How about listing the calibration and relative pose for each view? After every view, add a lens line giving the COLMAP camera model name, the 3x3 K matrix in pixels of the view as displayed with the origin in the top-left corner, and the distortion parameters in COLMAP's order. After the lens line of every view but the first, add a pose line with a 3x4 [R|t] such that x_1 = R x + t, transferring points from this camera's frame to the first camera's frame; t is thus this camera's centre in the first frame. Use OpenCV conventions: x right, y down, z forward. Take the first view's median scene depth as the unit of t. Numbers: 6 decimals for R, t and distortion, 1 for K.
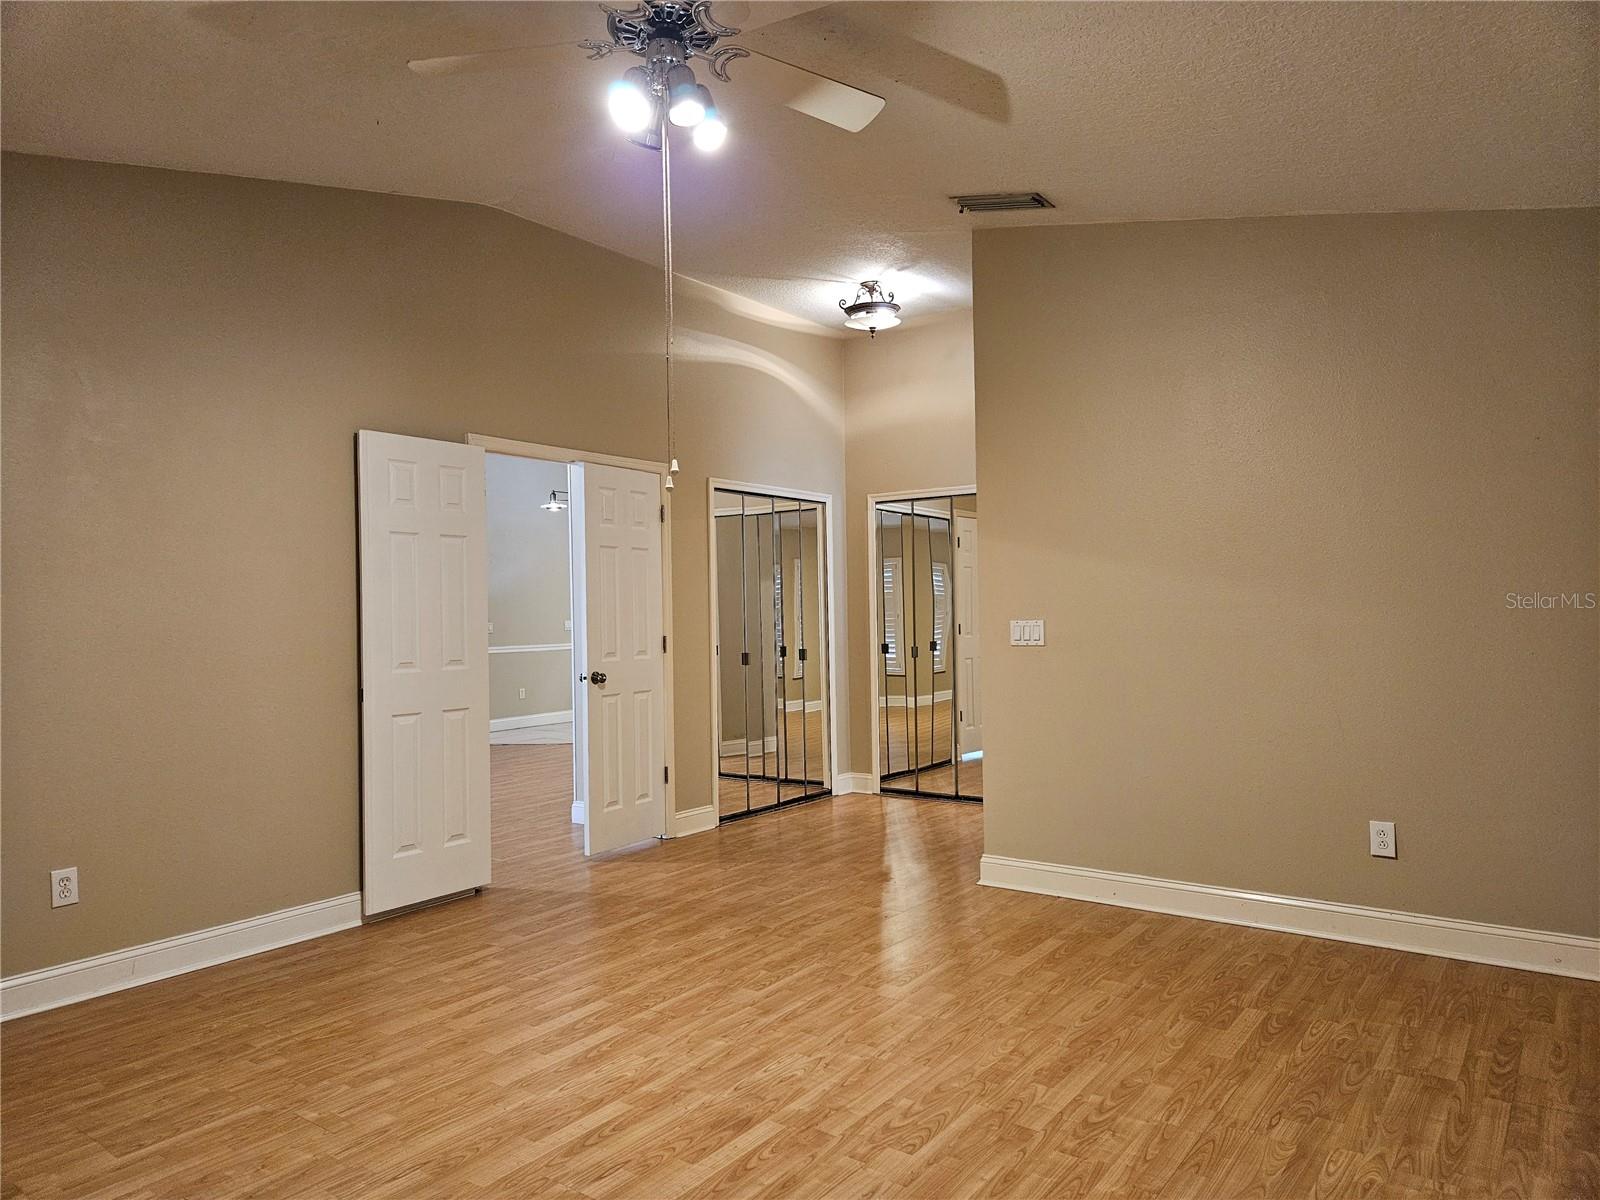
lens RADIAL K [[1074.6, 0, 794.3], [0, 1074.6, 599.5], [0, 0, 1]] dist [0.070124, -0.051862]
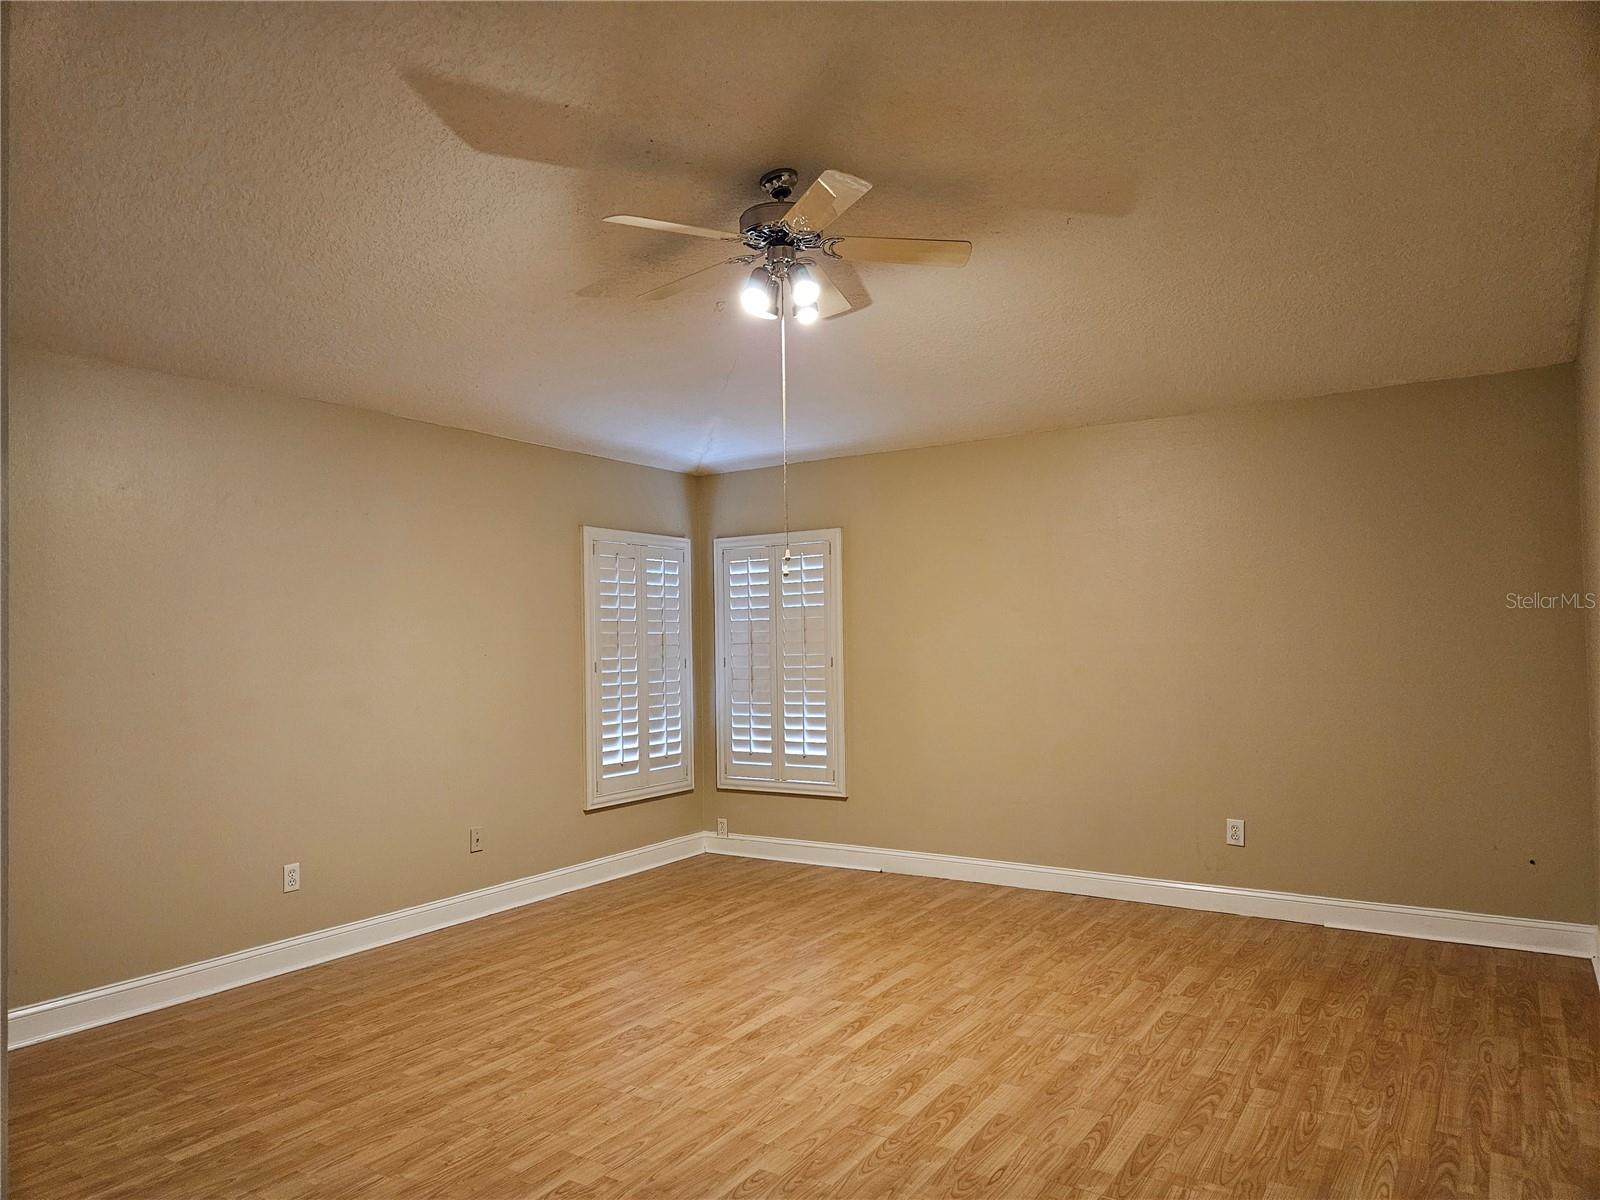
lens RADIAL K [[1074.6, 0, 799.5], [0, 1074.6, 607.0], [0, 0, 1]] dist [0.070124, -0.051862]
pose [[-0.996965, 0.036537, -0.068738, -0.013249], [0.039586, 0.998268, -0.043526, 0.000736], [0.067029, -0.046115, -0.996685, 1.029348]]
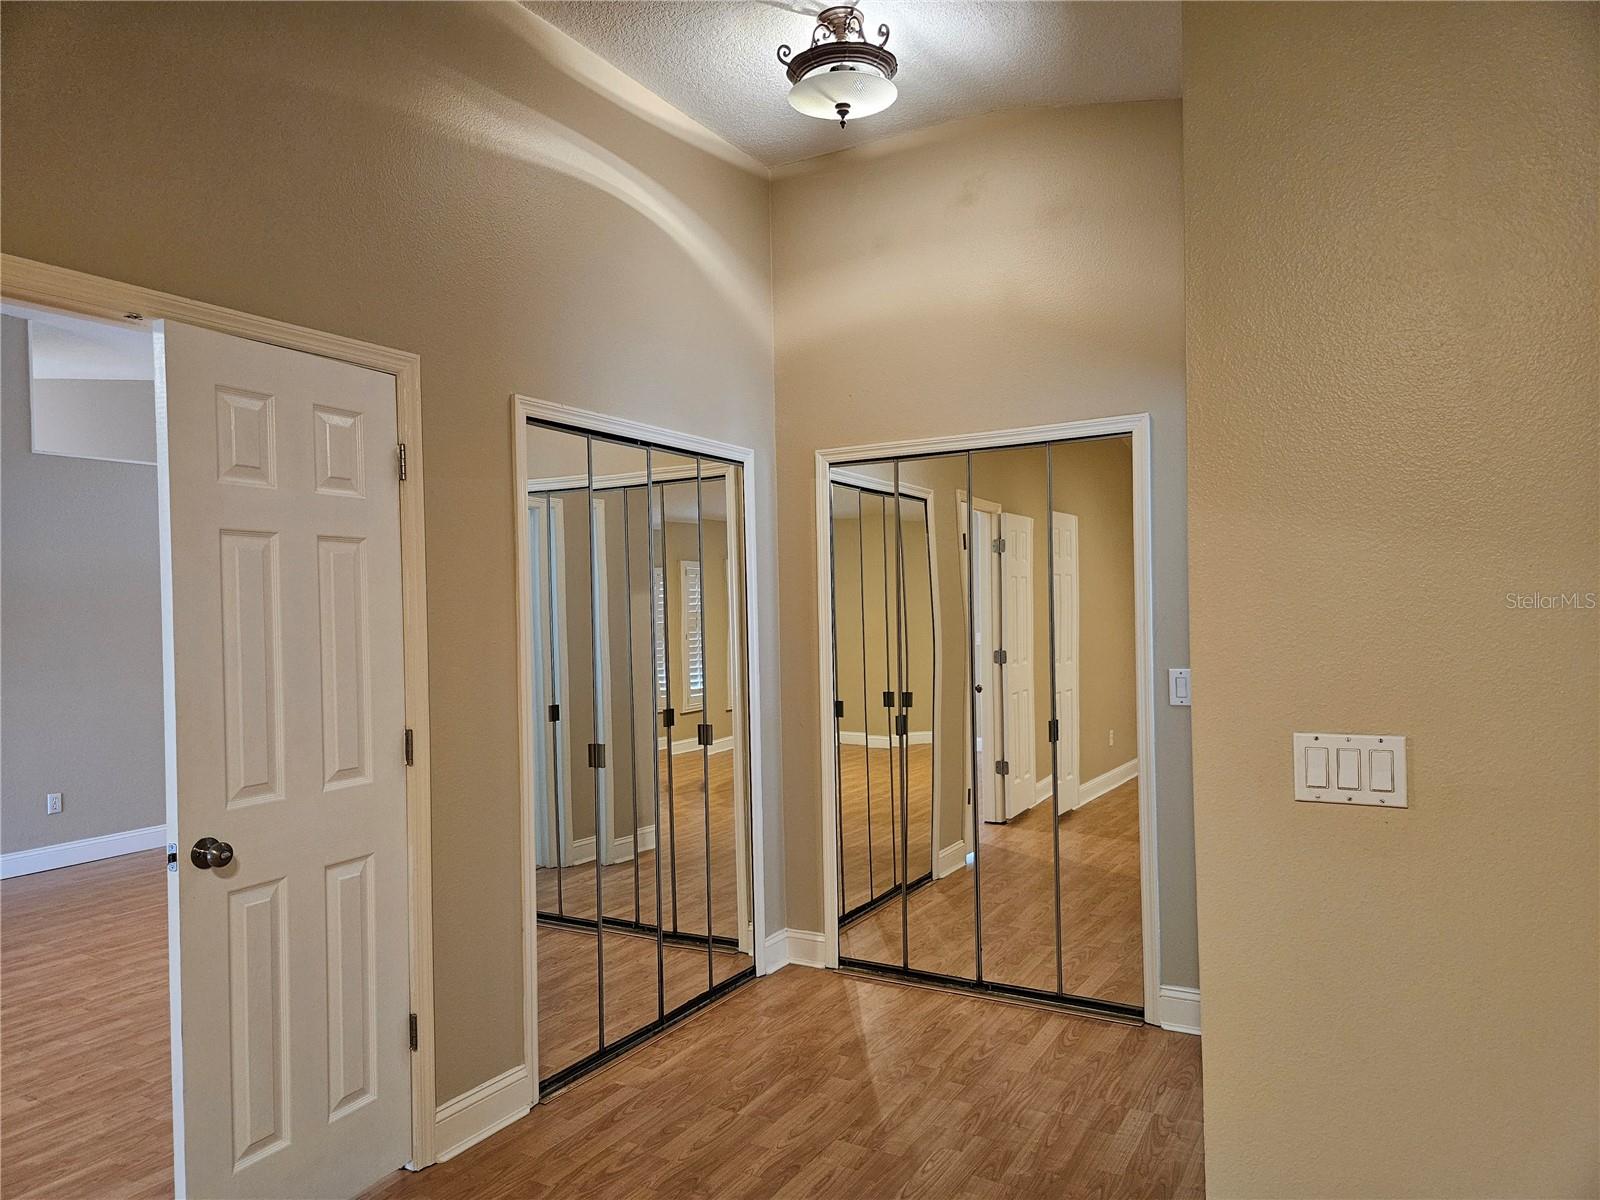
lens RADIAL K [[1074.6, 0, 810.5], [0, 1074.6, 614.8], [0, 0, 1]] dist [0.070124, -0.051862]
pose [[0.992339, -0.004492, 0.123460, -0.007195], [0.002780, 0.999898, 0.014042, -0.021040], [-0.123510, -0.013592, 0.992250, 0.521297]]
